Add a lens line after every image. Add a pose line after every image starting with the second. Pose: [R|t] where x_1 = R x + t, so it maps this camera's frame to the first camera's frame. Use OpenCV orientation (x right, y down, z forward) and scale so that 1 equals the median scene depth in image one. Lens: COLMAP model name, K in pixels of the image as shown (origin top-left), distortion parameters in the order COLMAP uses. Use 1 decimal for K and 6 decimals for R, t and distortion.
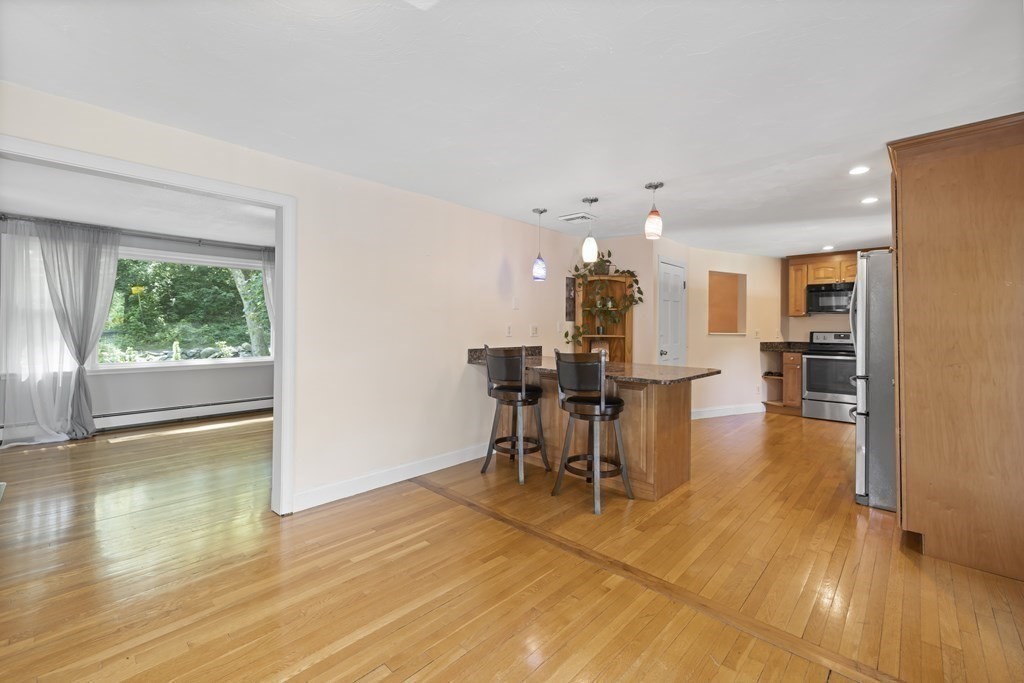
lens RADIAL K [[434.5, 0, 511.4], [0, 434.5, 332.7], [0, 0, 1]] dist [-0.001089, -0.000613]
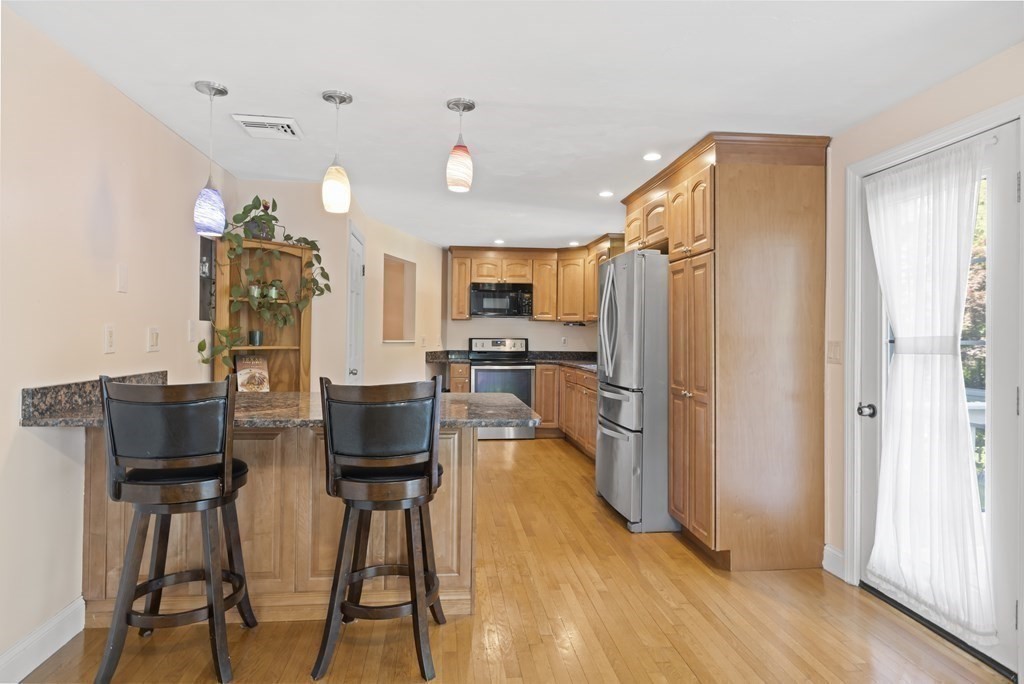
lens RADIAL K [[582.6, 0, 512.0], [0, 582.6, 342.0], [0, 0, 1]] dist [-0.001951, -0.000703]
pose [[0.642548, -0.009421, 0.766188, -0.166501], [0.004653, 0.999954, 0.008393, -0.004877], [-0.766232, -0.001828, 0.642562, 0.261017]]
